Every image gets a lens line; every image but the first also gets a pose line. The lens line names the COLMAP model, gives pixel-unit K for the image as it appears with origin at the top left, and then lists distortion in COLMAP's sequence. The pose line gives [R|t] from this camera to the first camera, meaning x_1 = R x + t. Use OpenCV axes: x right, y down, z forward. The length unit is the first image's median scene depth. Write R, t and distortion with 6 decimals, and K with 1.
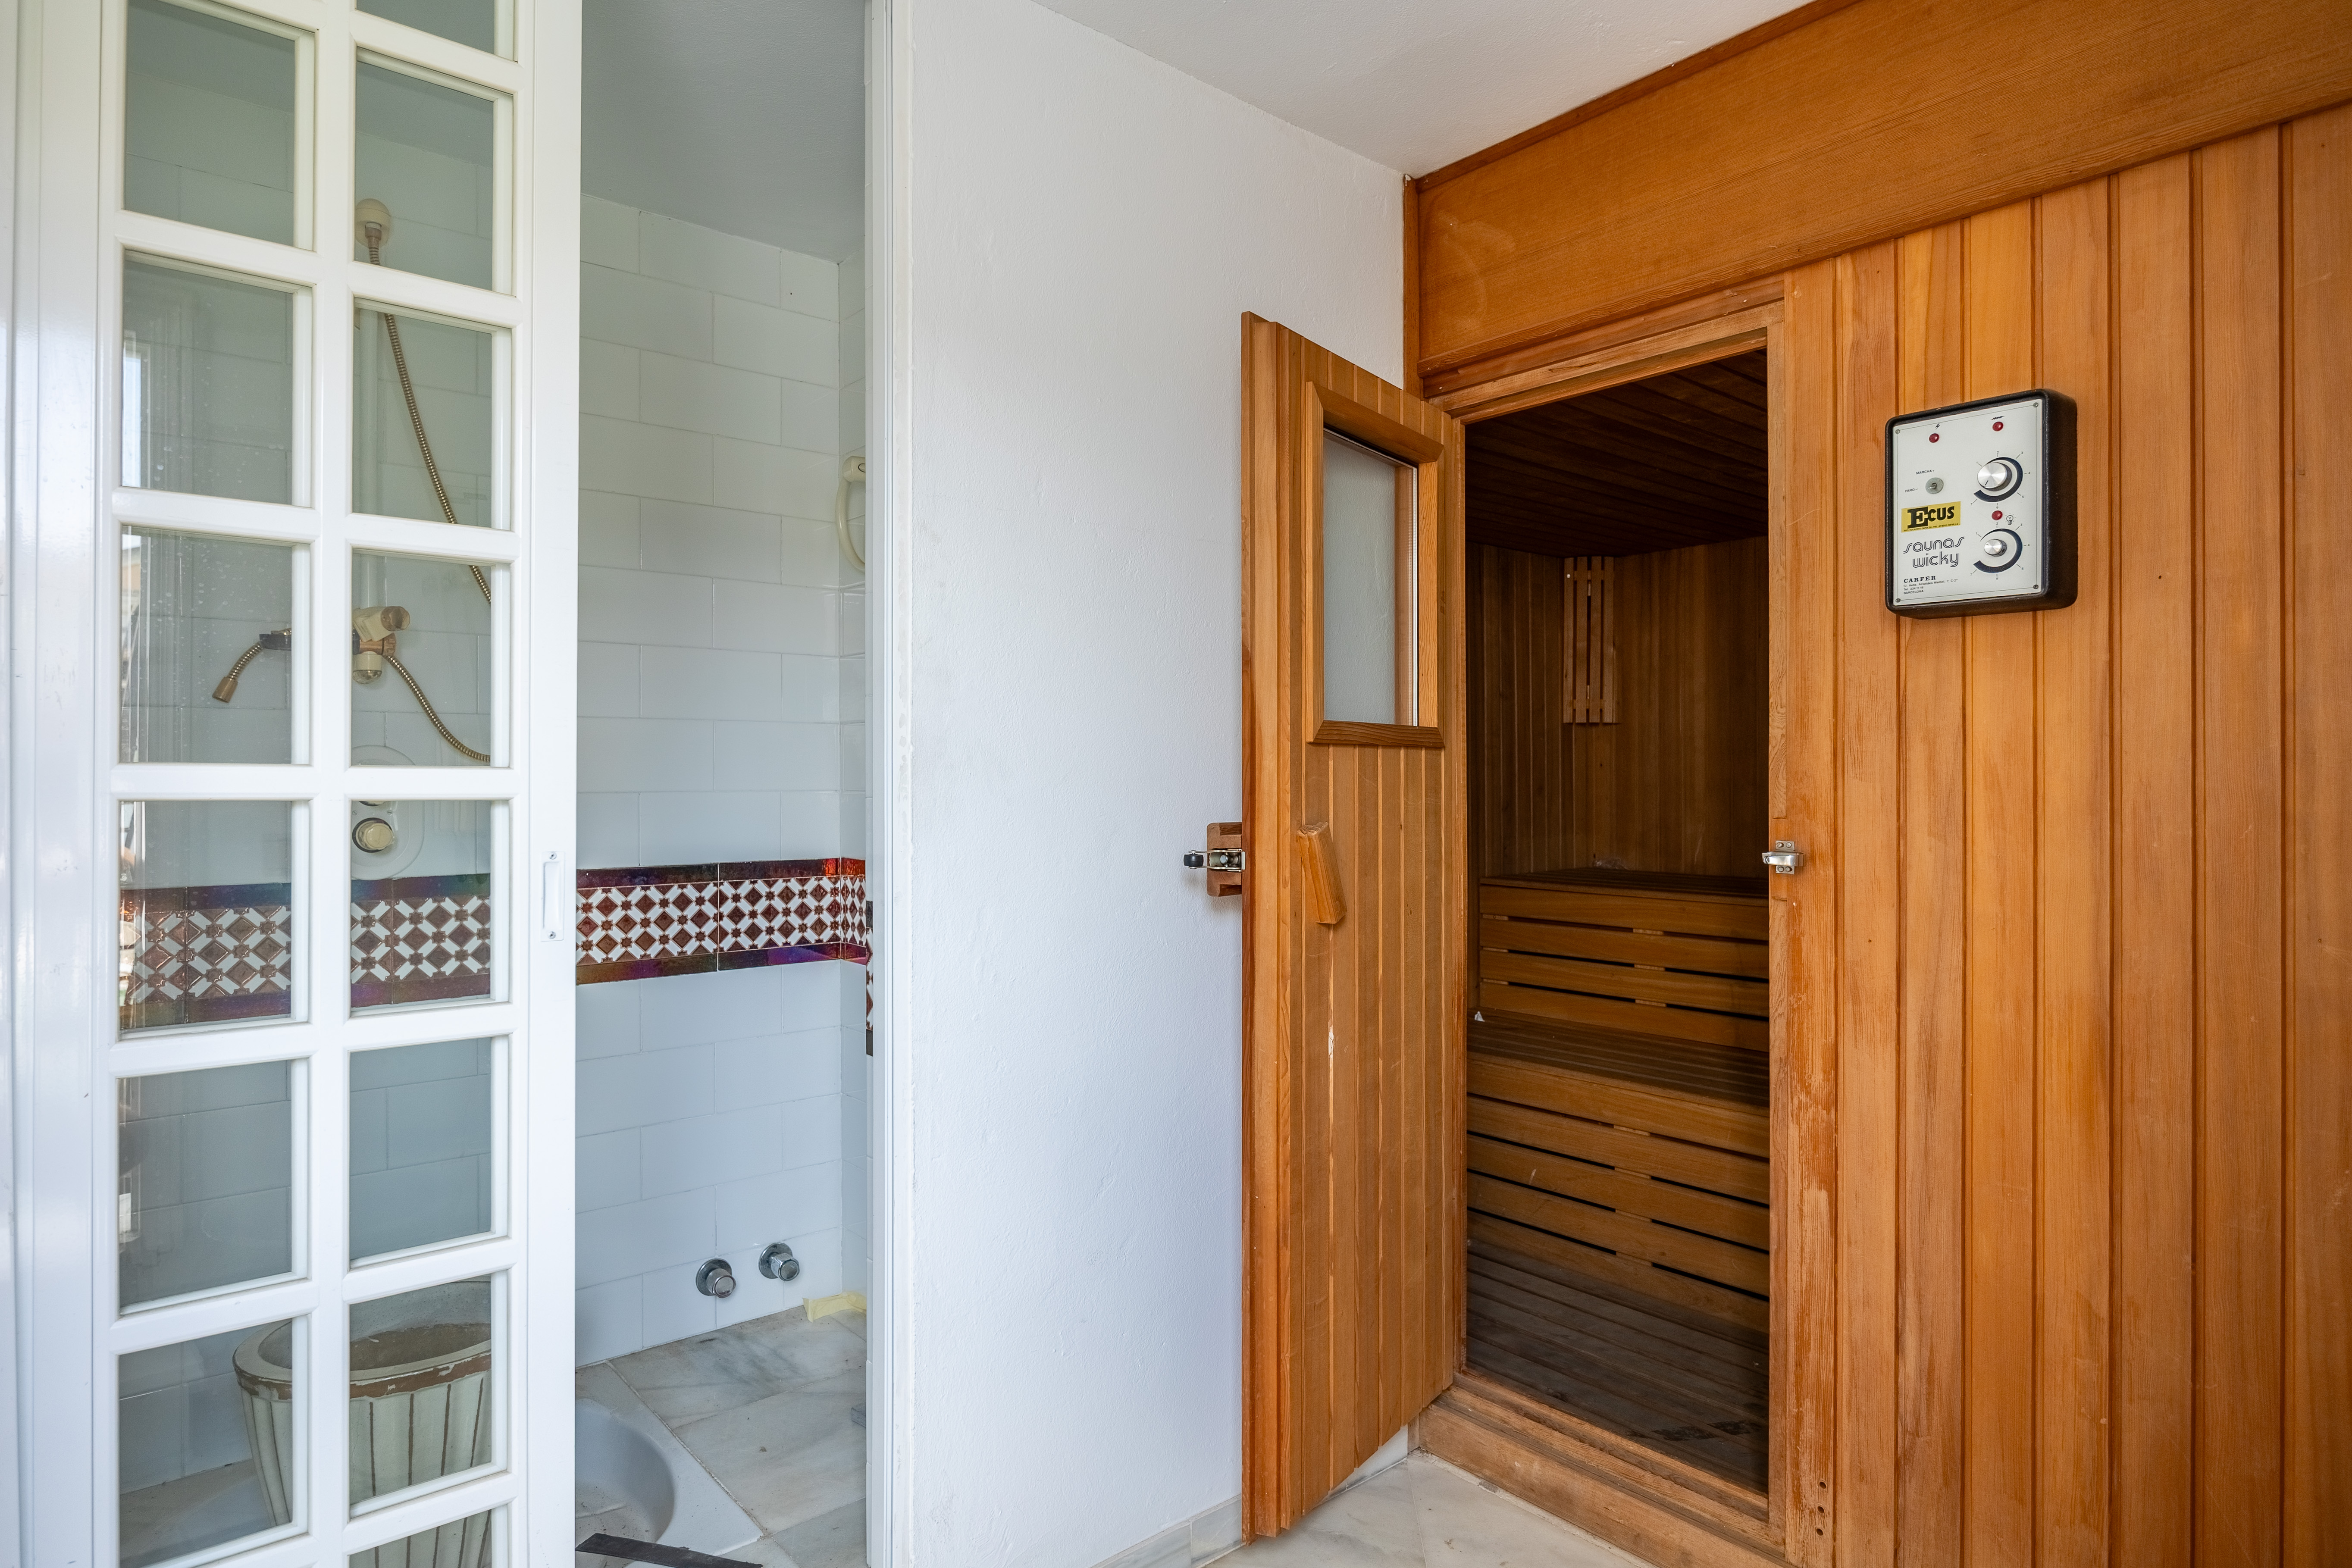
lens RADIAL K [[1320.1, 0, 1192.5], [0, 1320.1, 772.1], [0, 0, 1]] dist [-0.004797, -0.000654]
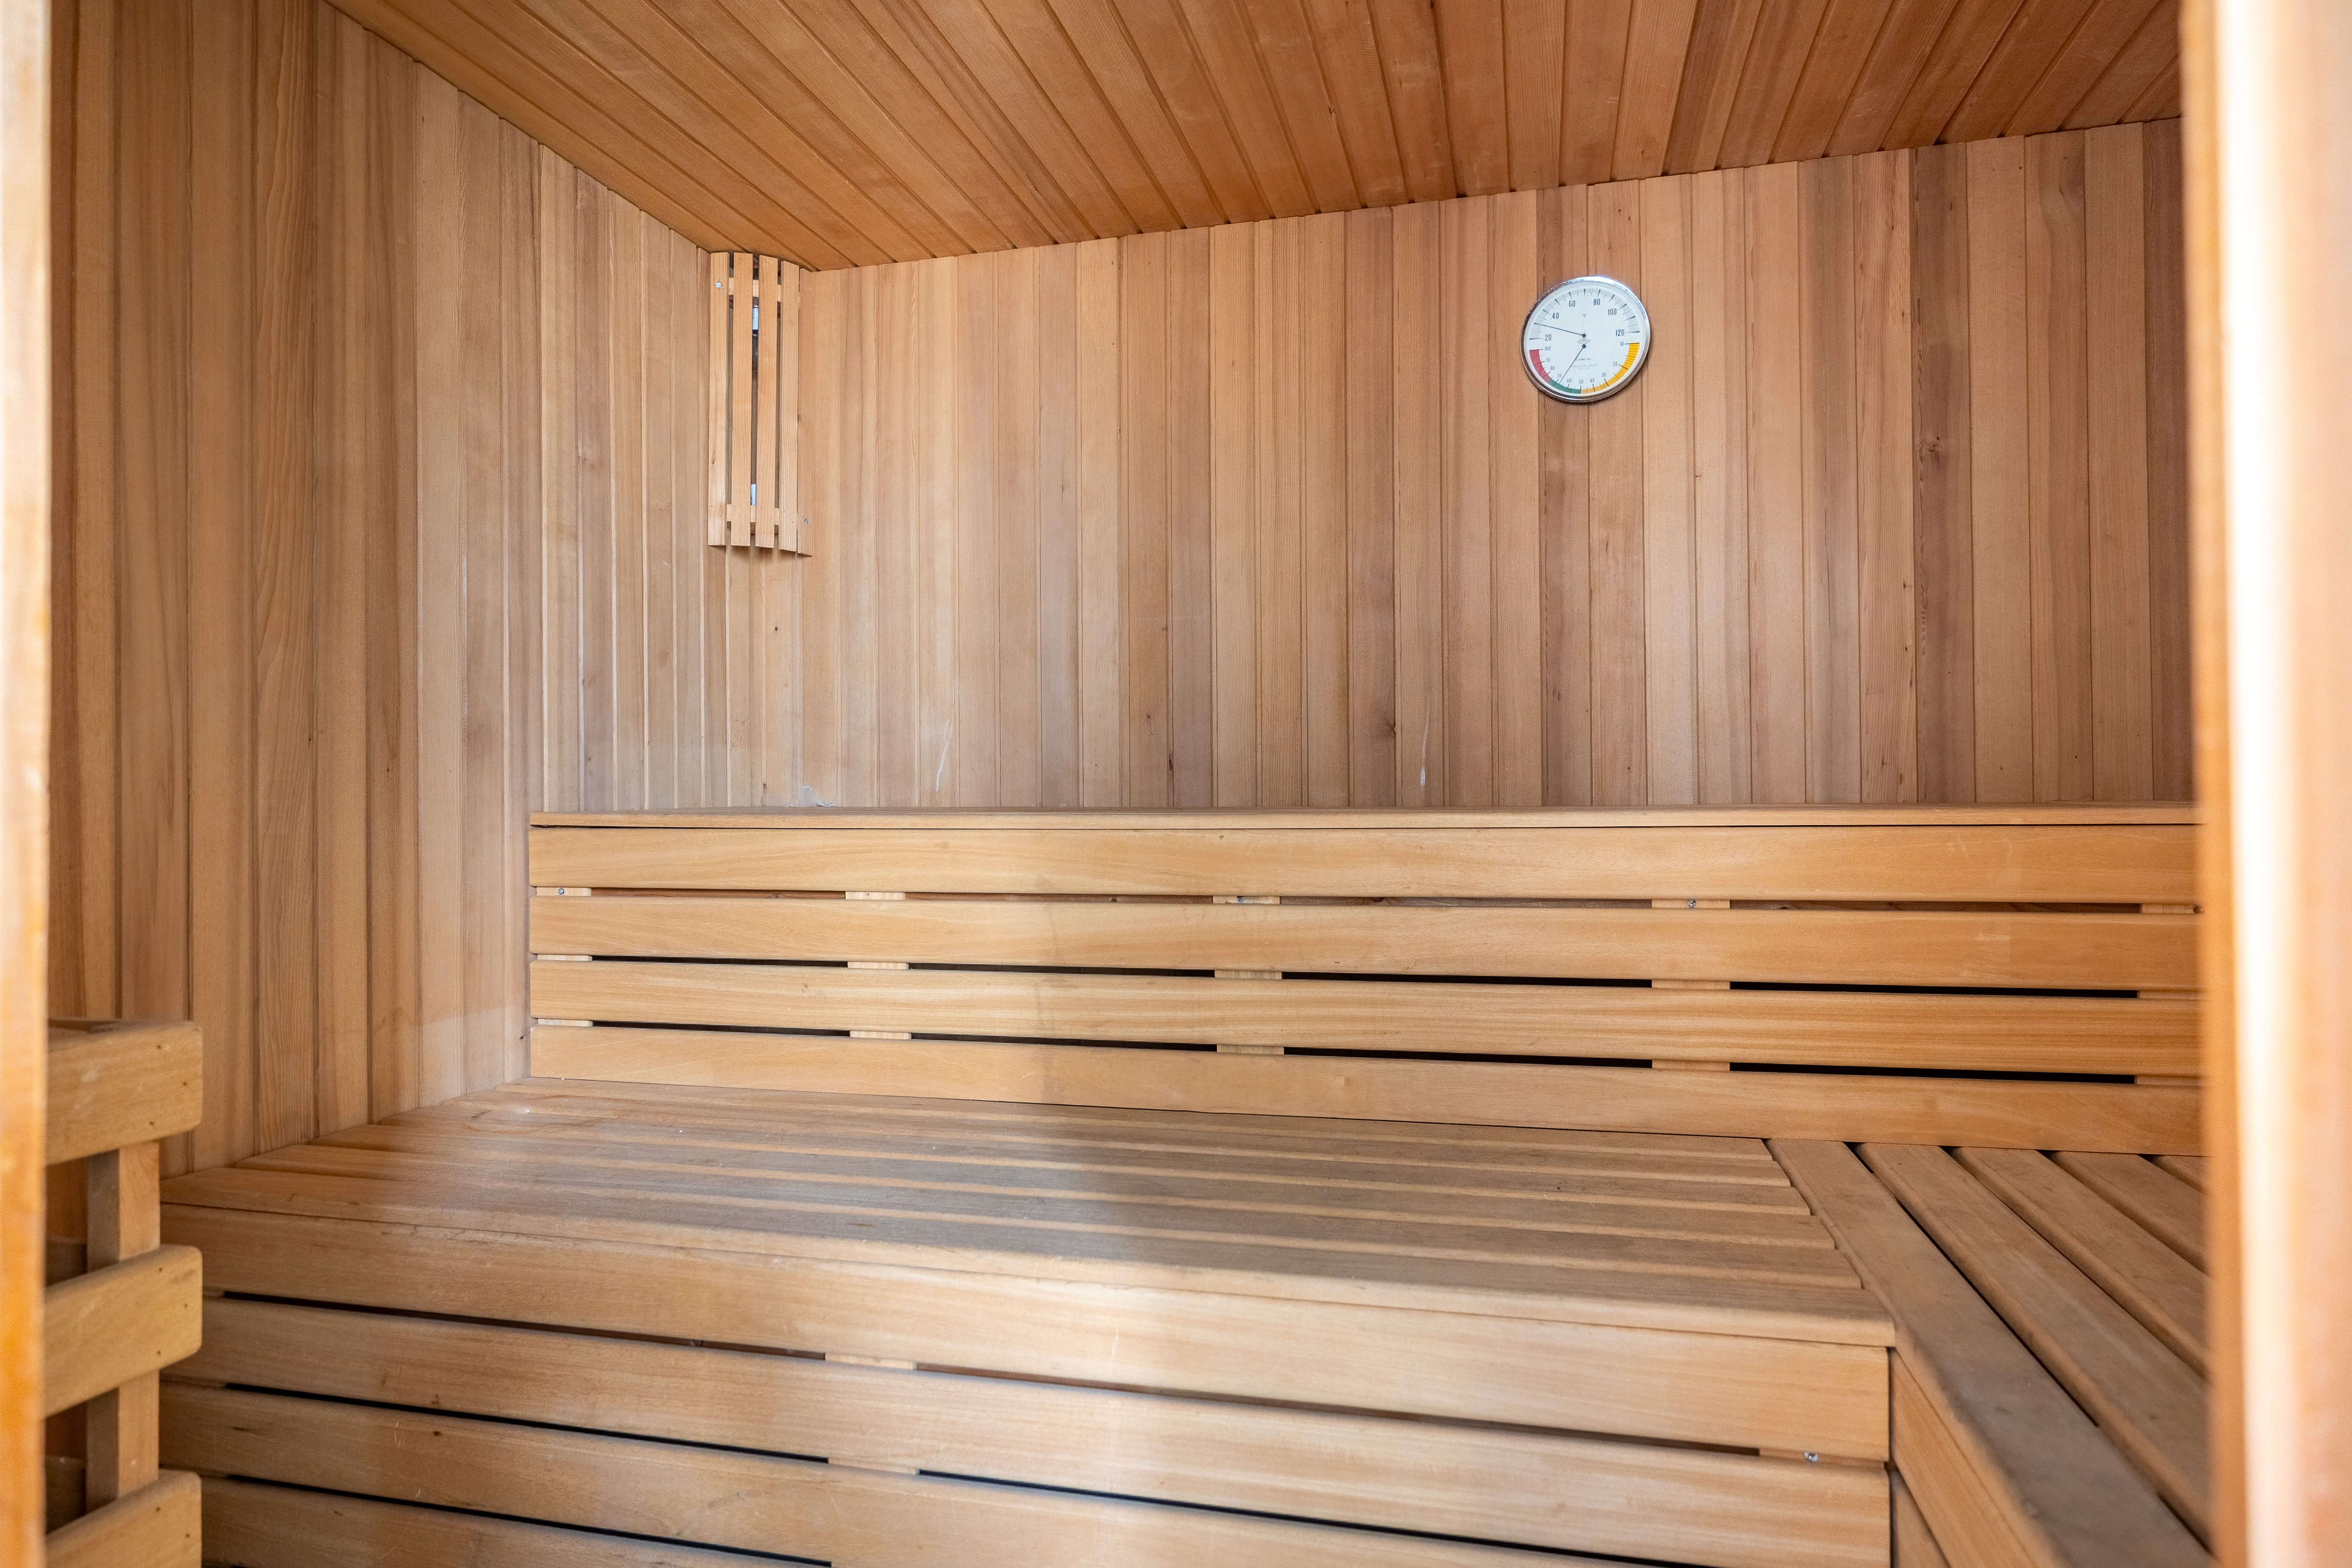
lens RADIAL K [[1320.2, 0, 1201.3], [0, 1320.2, 794.1], [0, 0, 1]] dist [-0.004797, -0.000654]
pose [[0.812870, 0.000890, 0.582445, 0.128722], [0.002273, 0.999986, -0.004700, 0.072035], [-0.582441, 0.005144, 0.812856, 0.437016]]
